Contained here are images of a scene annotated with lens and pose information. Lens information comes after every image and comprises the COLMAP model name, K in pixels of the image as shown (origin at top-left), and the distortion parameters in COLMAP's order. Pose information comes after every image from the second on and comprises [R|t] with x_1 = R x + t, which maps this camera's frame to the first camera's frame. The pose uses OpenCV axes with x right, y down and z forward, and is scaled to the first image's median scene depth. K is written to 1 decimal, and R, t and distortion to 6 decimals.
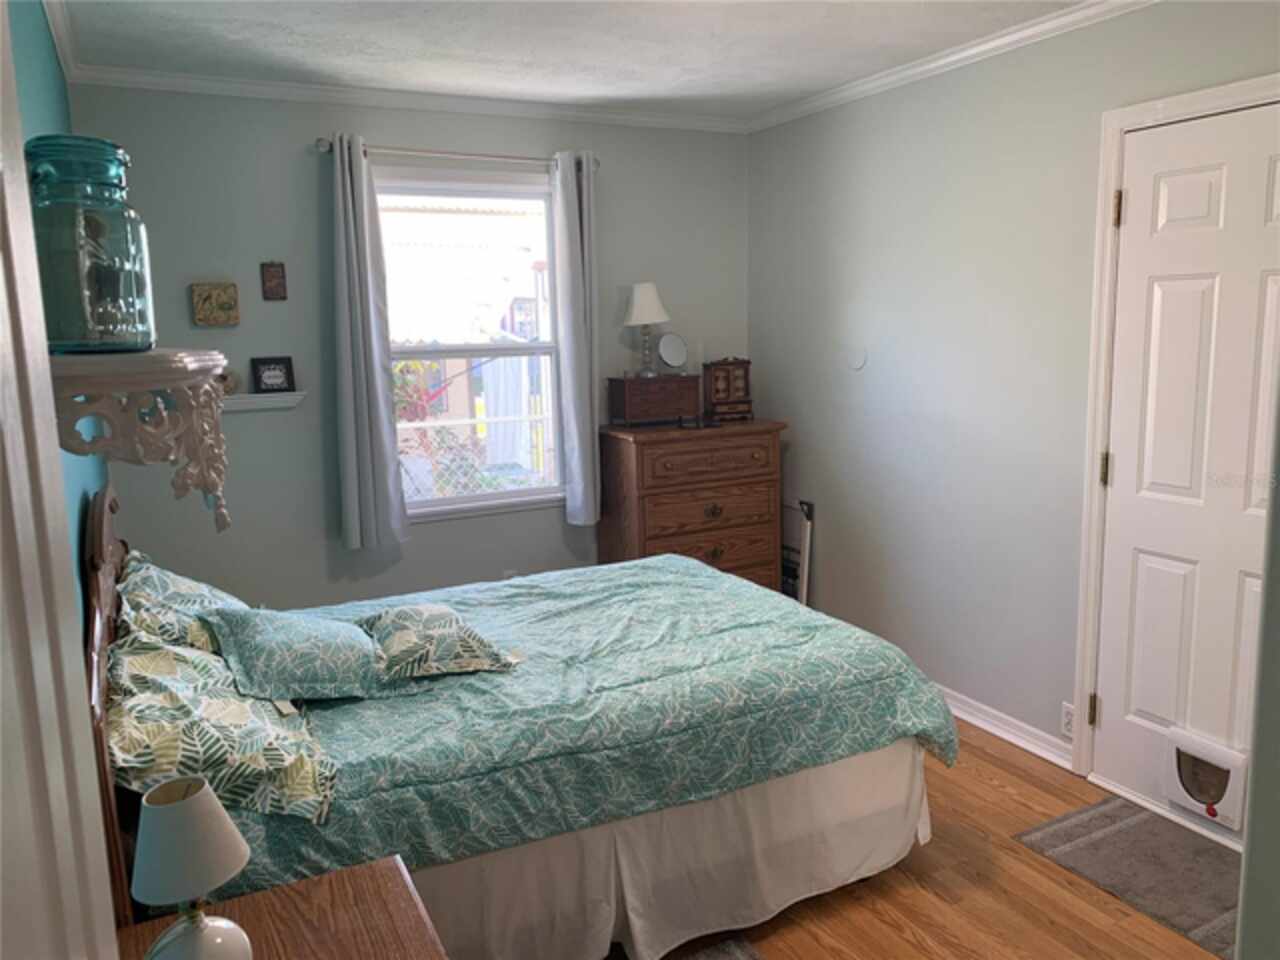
lens RADIAL K [[962.4, 0, 640.0], [0, 962.4, 480.0], [0, 0, 1]] dist [0.007526, 0.002282]
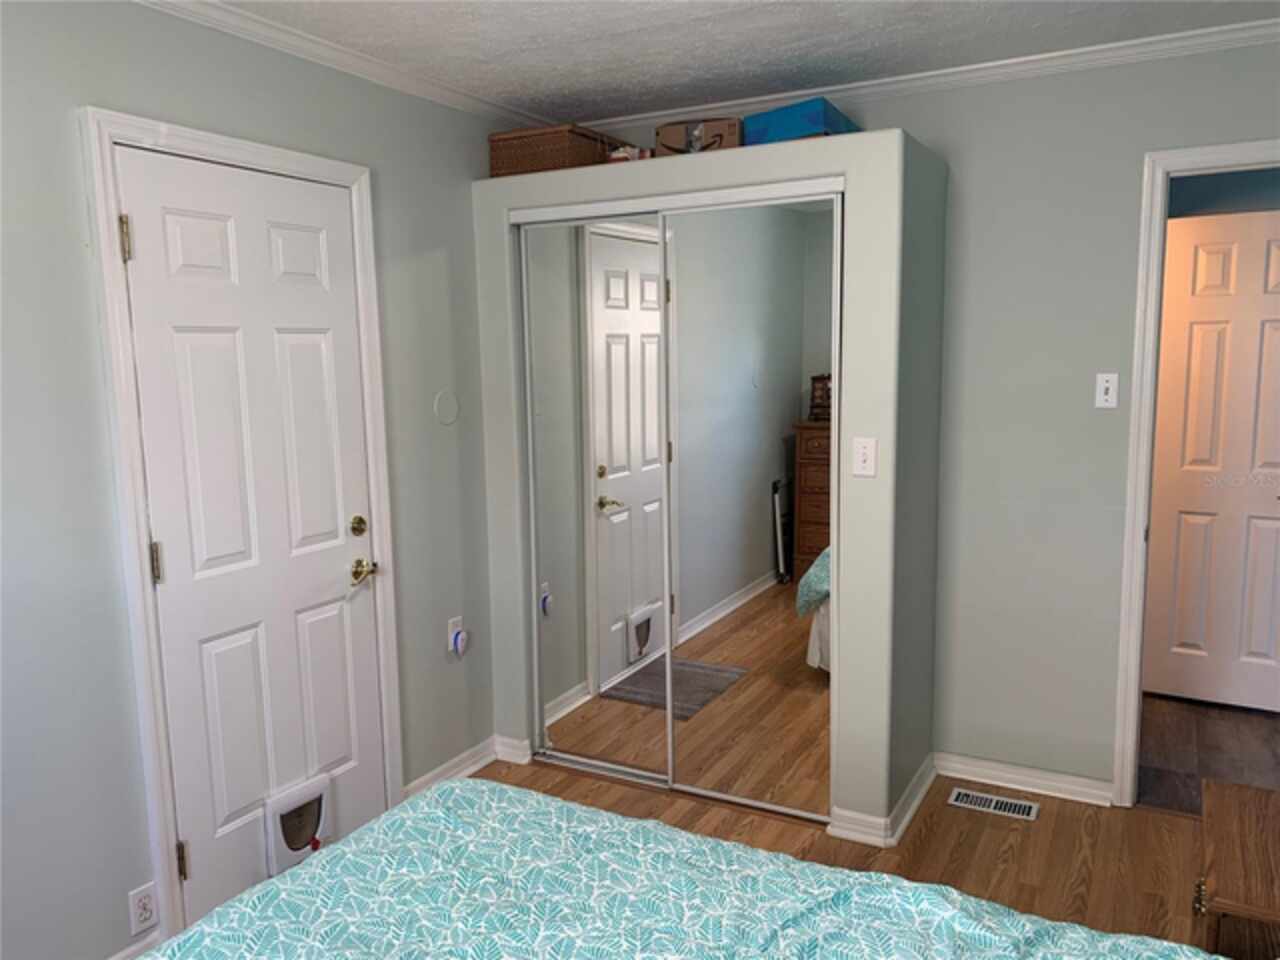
lens RADIAL K [[962.4, 0, 640.0], [0, 962.4, 480.0], [0, 0, 1]] dist [0.007526, 0.002282]
pose [[-0.560724, -0.073530, 0.824731, -0.417841], [0.162594, 0.966878, 0.196749, -0.178660], [-0.811882, 0.244418, -0.530196, 1.142720]]
